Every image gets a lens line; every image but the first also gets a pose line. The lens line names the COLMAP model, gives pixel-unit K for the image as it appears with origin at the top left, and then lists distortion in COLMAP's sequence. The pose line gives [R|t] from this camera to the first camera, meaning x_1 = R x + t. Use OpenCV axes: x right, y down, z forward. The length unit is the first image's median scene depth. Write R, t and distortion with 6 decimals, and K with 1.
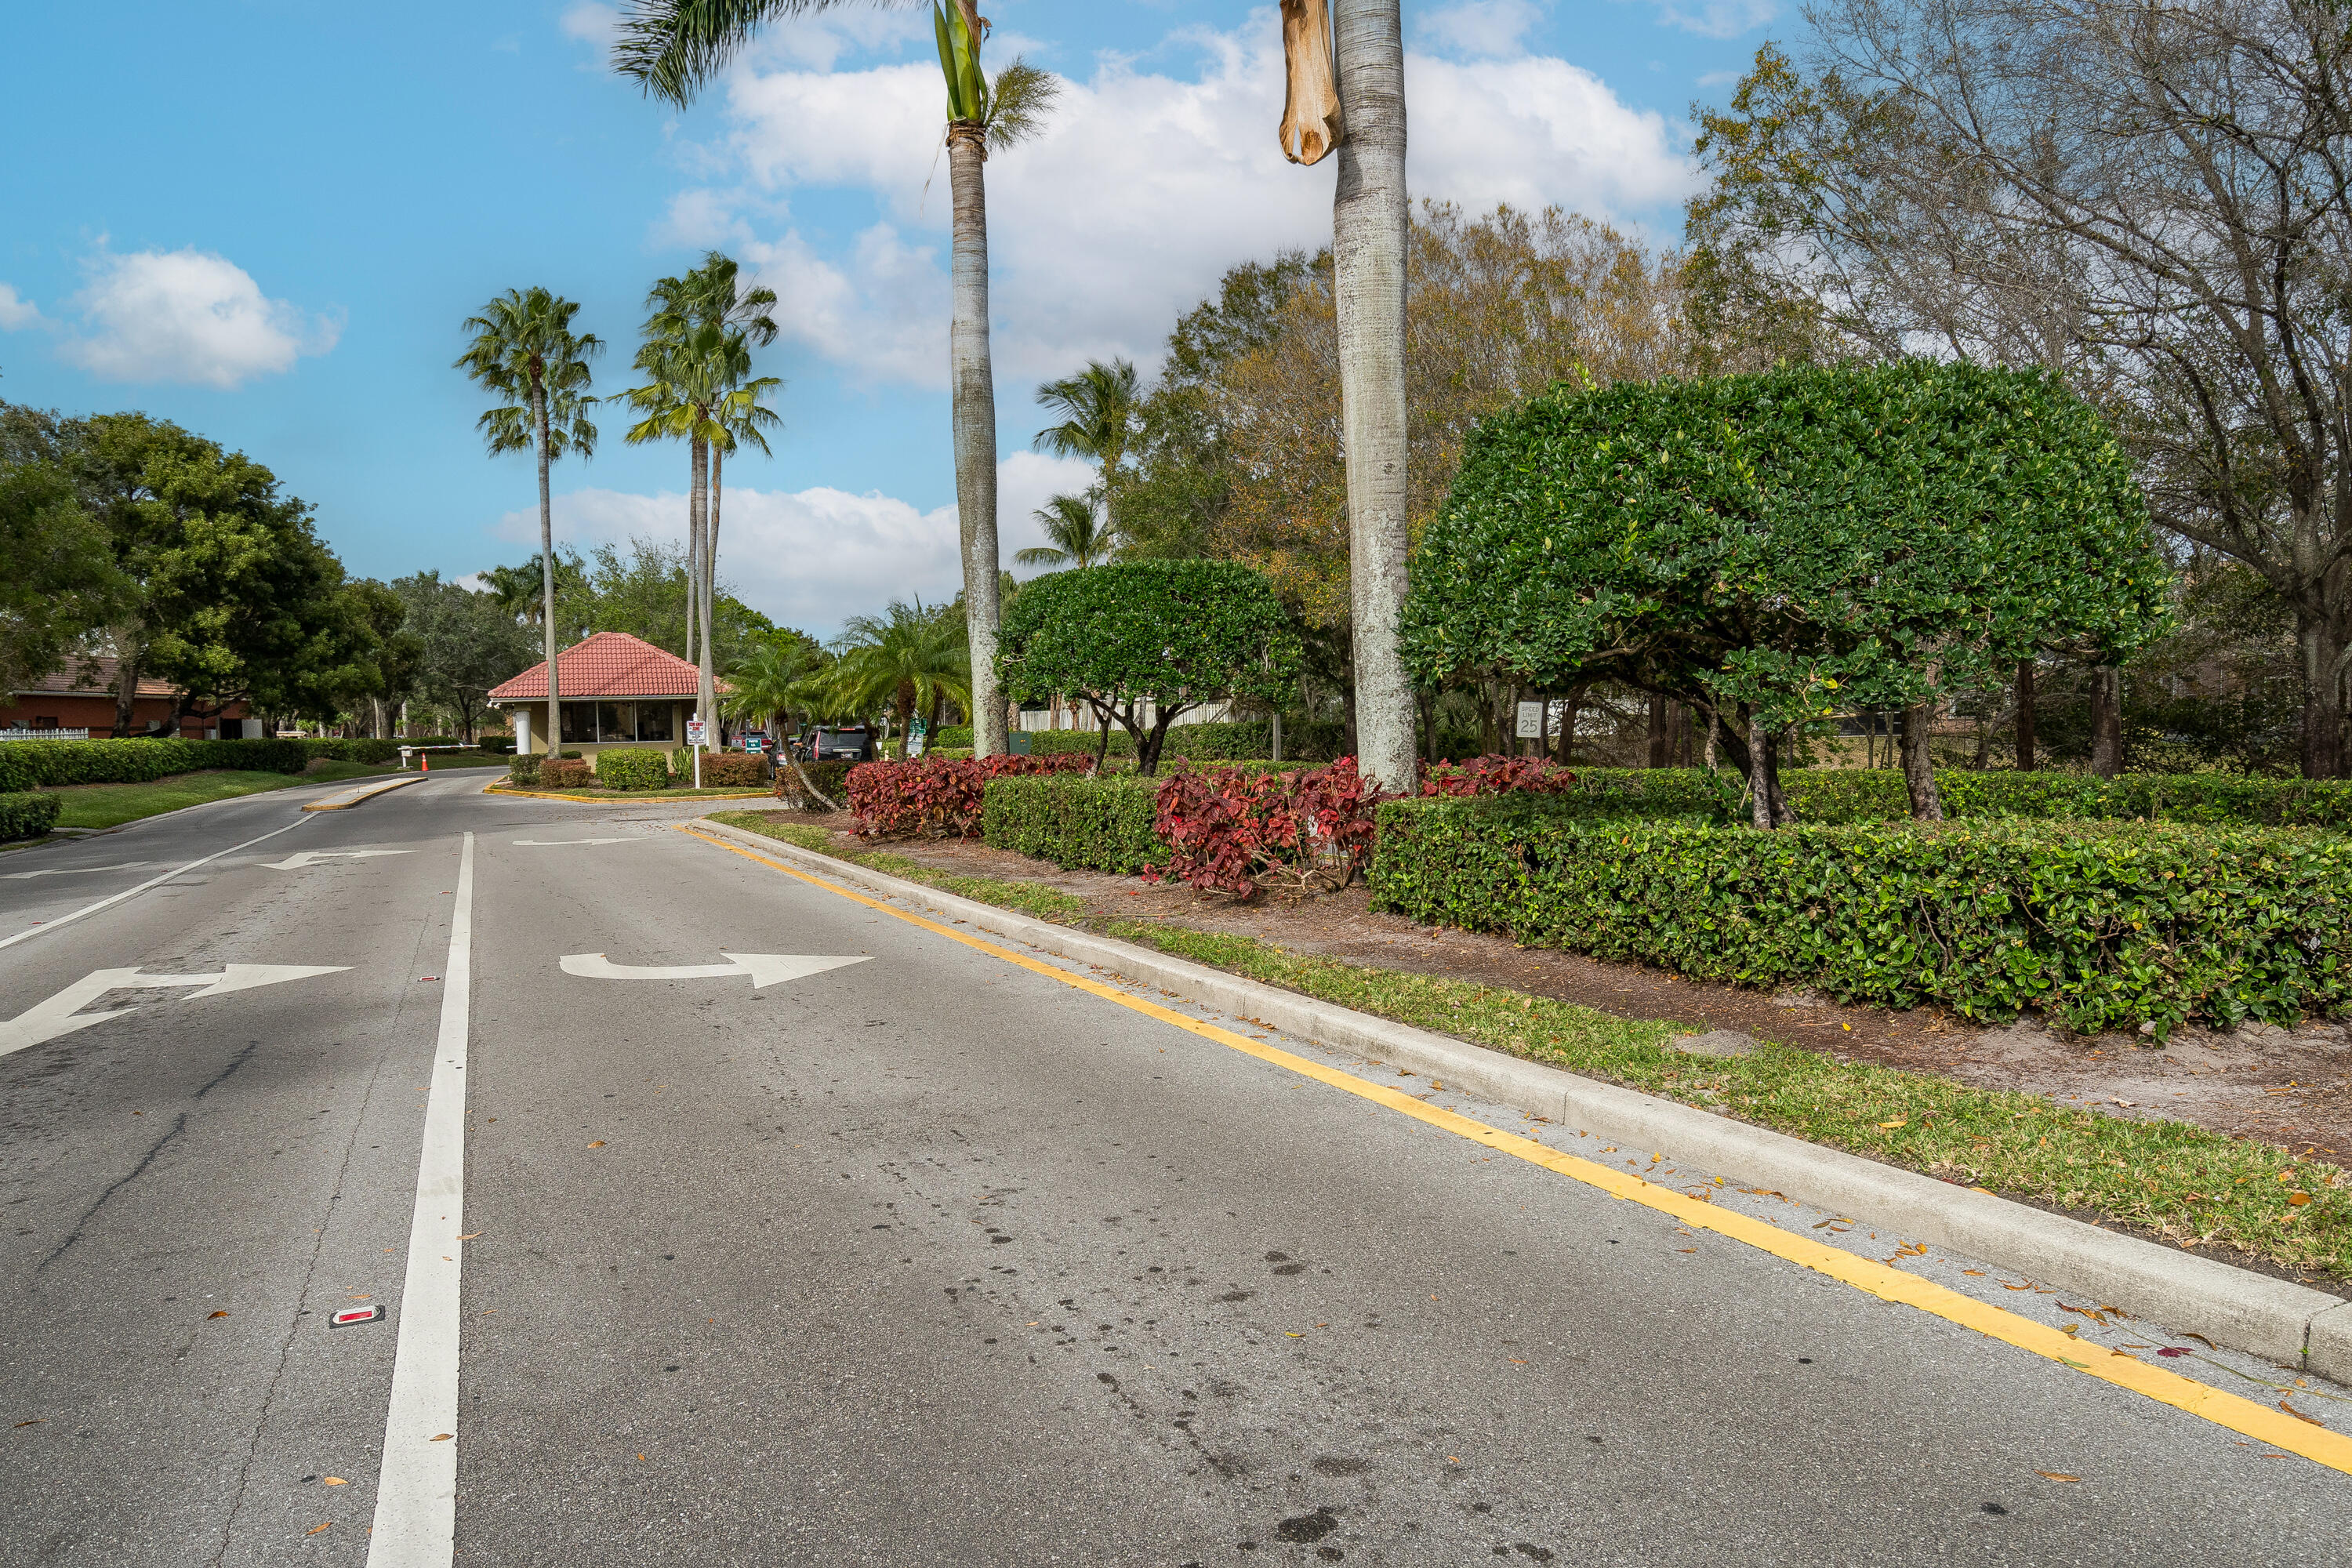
lens RADIAL K [[1484.5, 0, 1167.0], [0, 1484.5, 793.9], [0, 0, 1]] dist [-0.017342, -0.003212]
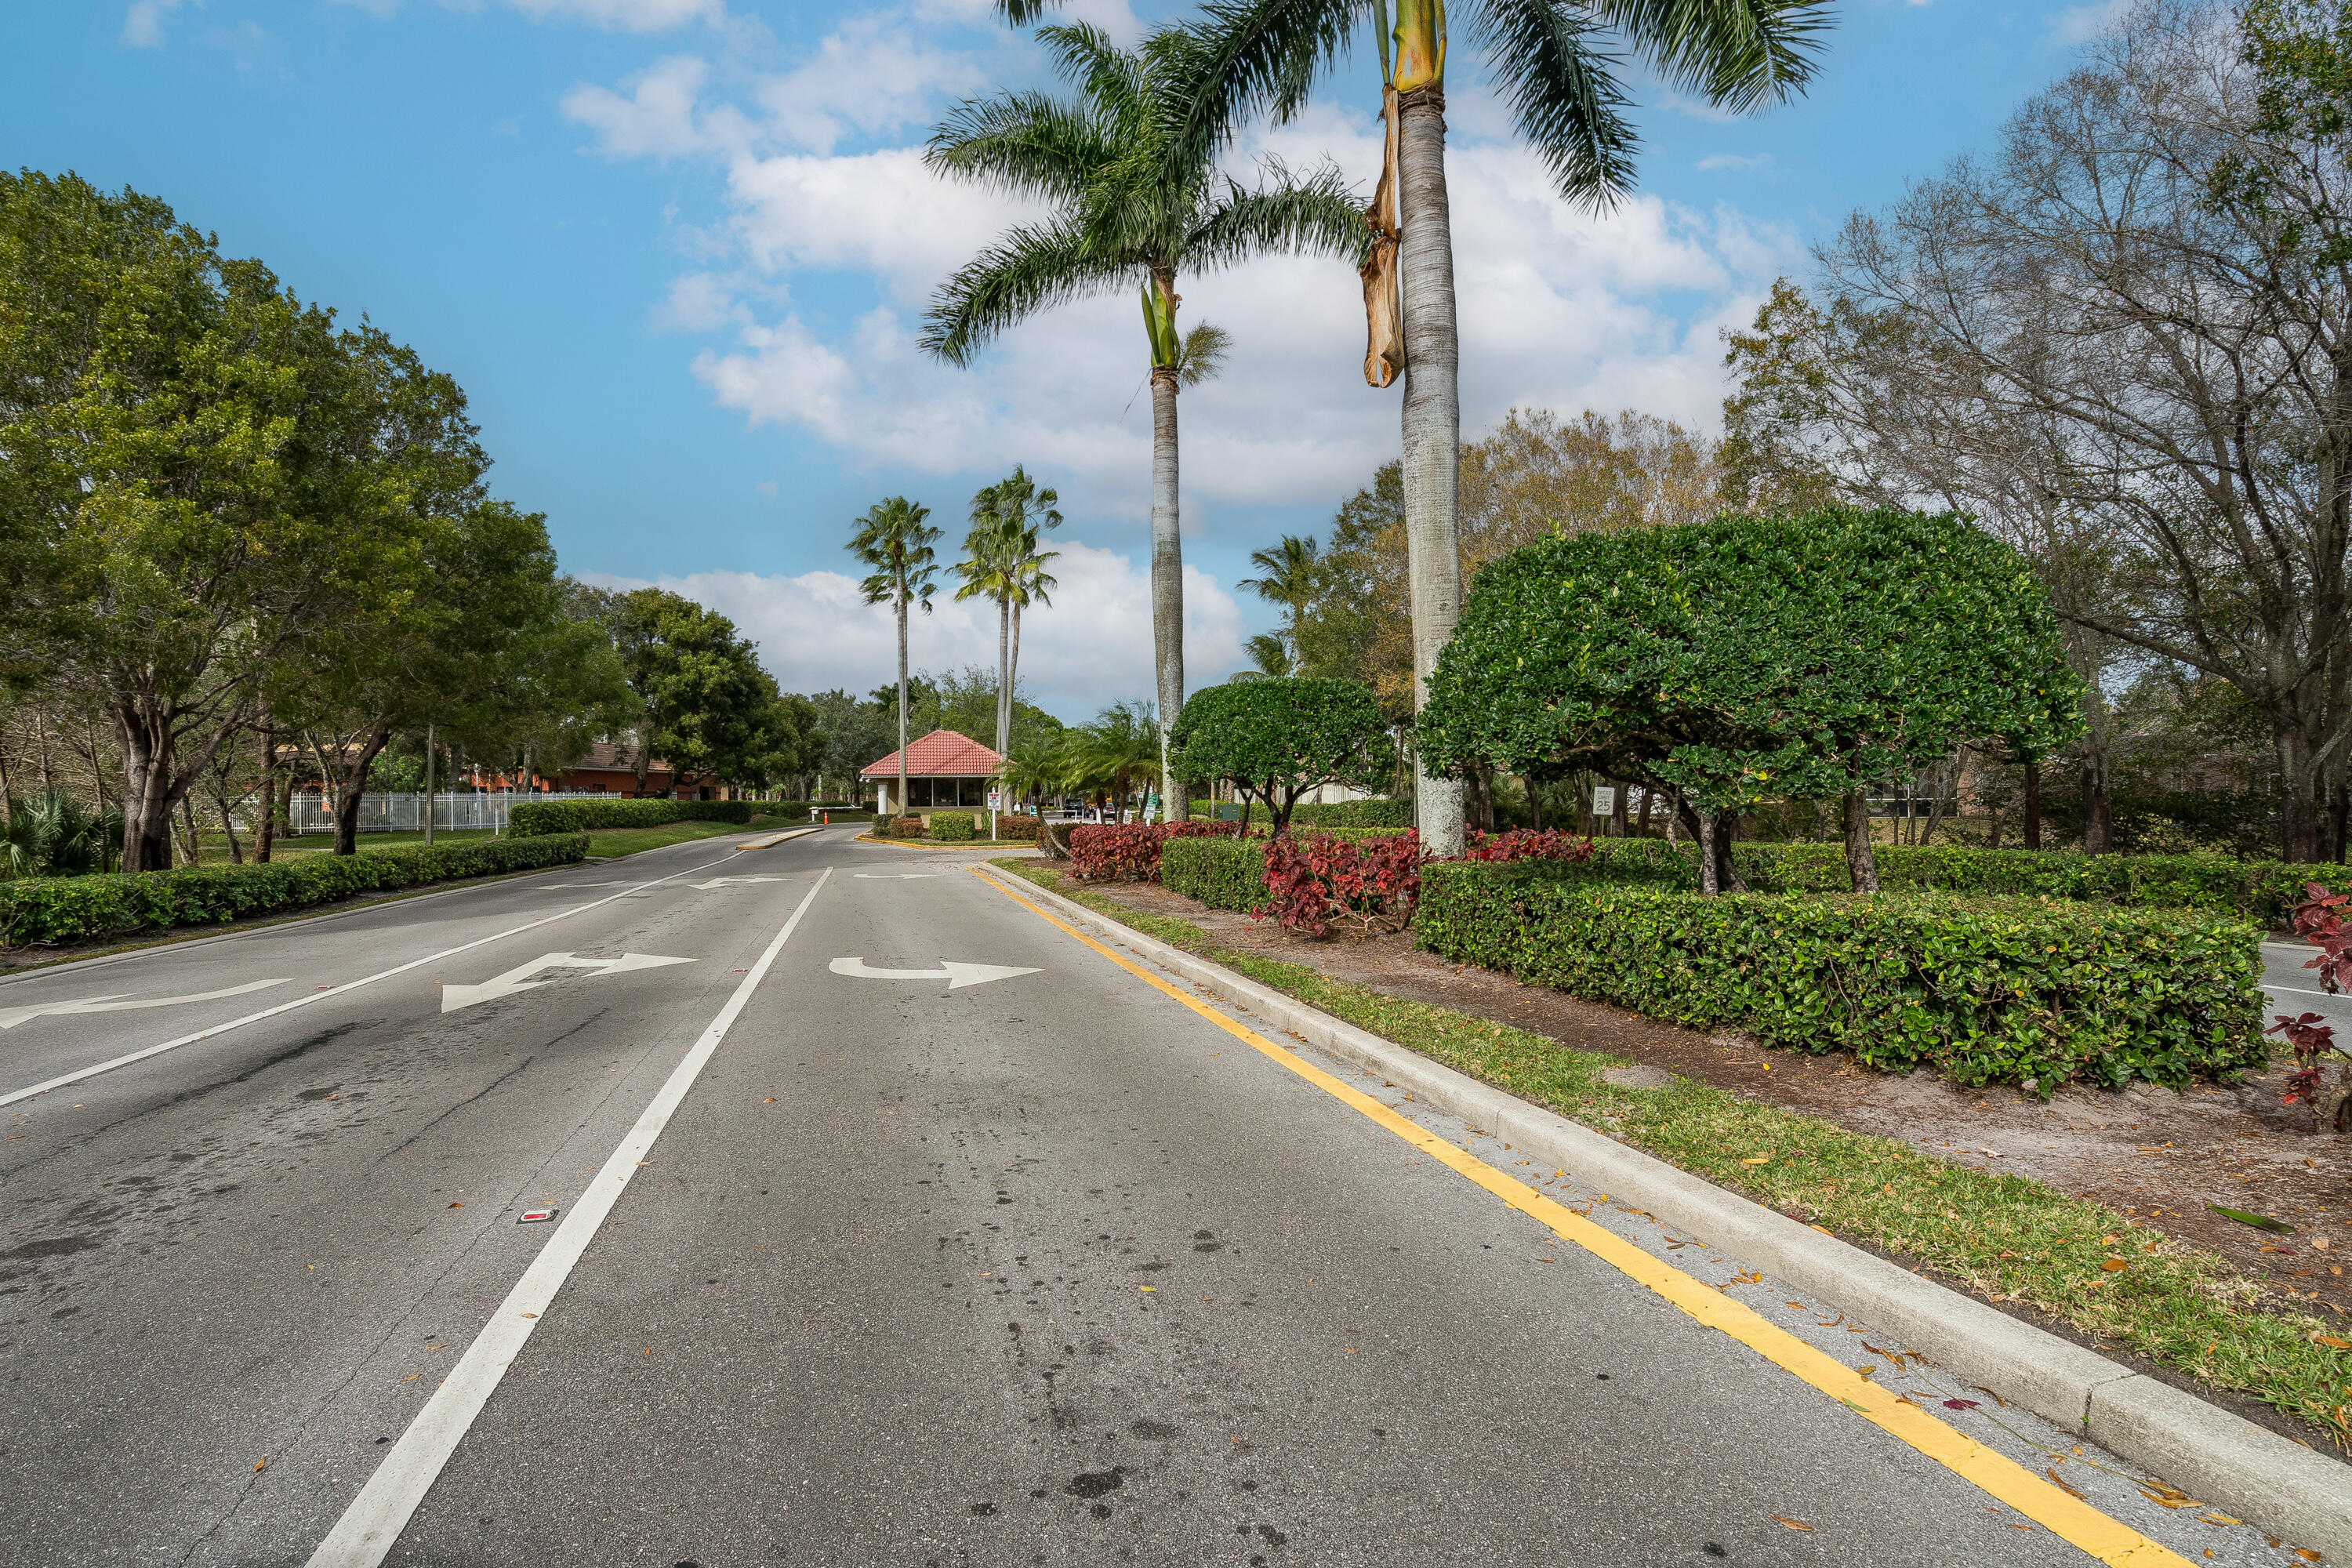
lens RADIAL K [[1075.5, 0, 1169.0], [0, 1075.5, 792.7], [0, 0, 1]] dist [-0.040380, 0.004954]
pose [[0.982690, 0.014575, -0.184684, 0.120516], [-0.024203, 0.998457, -0.049987, -0.005980], [0.183670, 0.053592, 0.981526, 0.060173]]
